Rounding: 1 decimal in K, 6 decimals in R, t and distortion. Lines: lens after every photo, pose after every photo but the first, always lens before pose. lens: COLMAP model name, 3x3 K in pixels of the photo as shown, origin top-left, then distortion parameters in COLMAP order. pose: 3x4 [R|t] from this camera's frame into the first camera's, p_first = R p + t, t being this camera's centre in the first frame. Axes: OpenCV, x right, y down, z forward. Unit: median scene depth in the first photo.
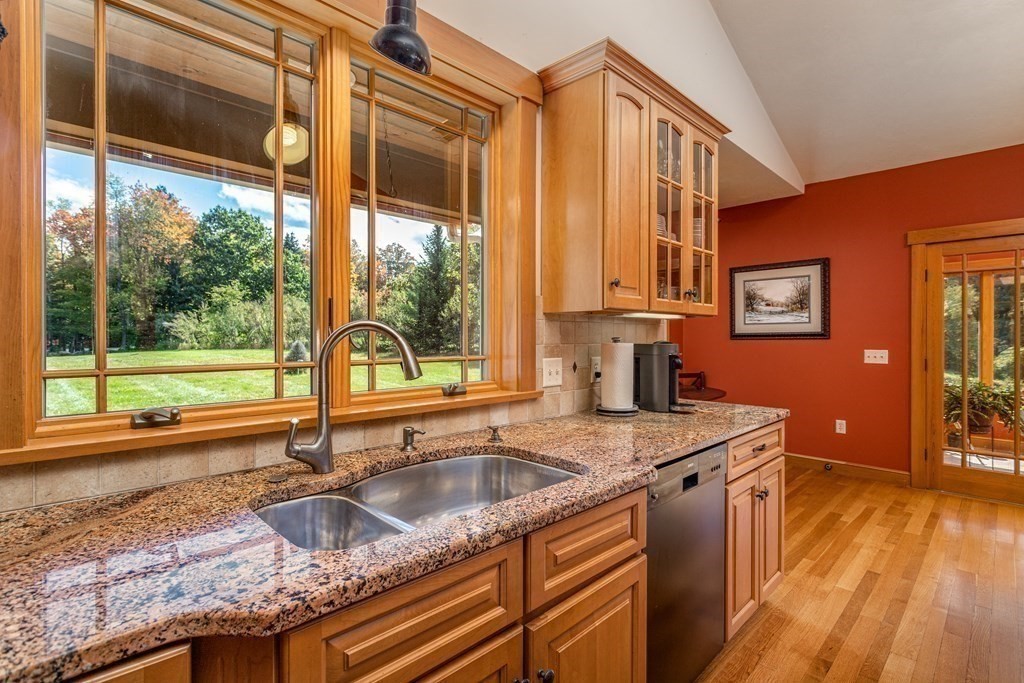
lens RADIAL K [[486.5, 0, 531.7], [0, 486.5, 345.4], [0, 0, 1]] dist [-0.002184, -0.000131]
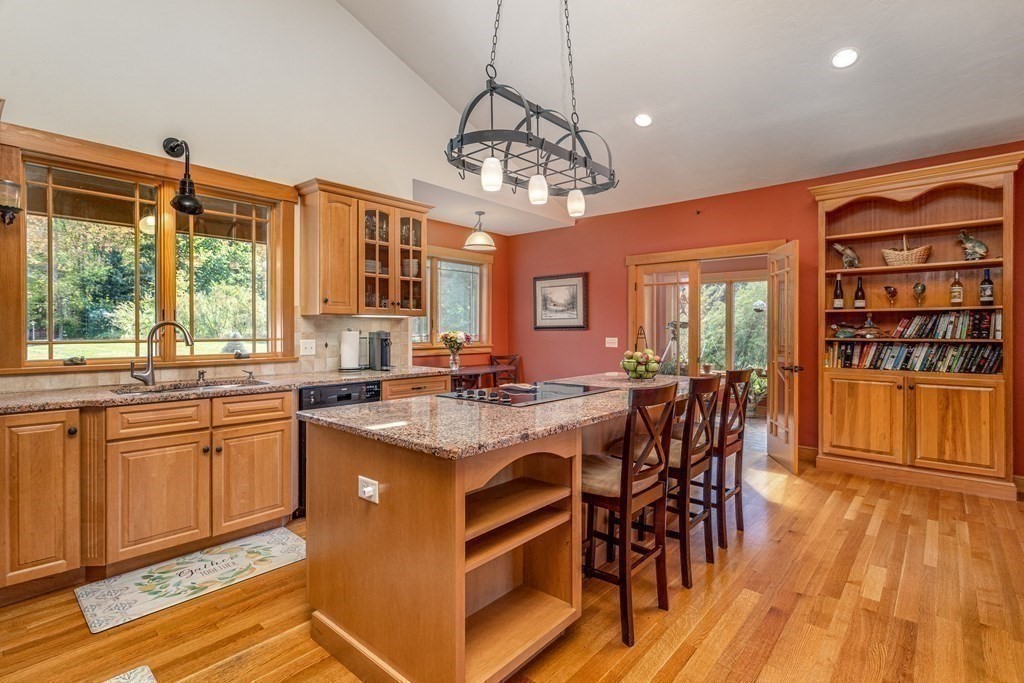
lens RADIAL K [[486.1, 0, 515.8], [0, 486.1, 338.0], [0, 0, 1]] dist [-0.000880, 0.000455]
pose [[0.998552, 0.000498, 0.053792, 0.327067], [-0.000587, 0.999998, 0.001644, 0.007481], [-0.053791, -0.001673, 0.998551, -0.389169]]
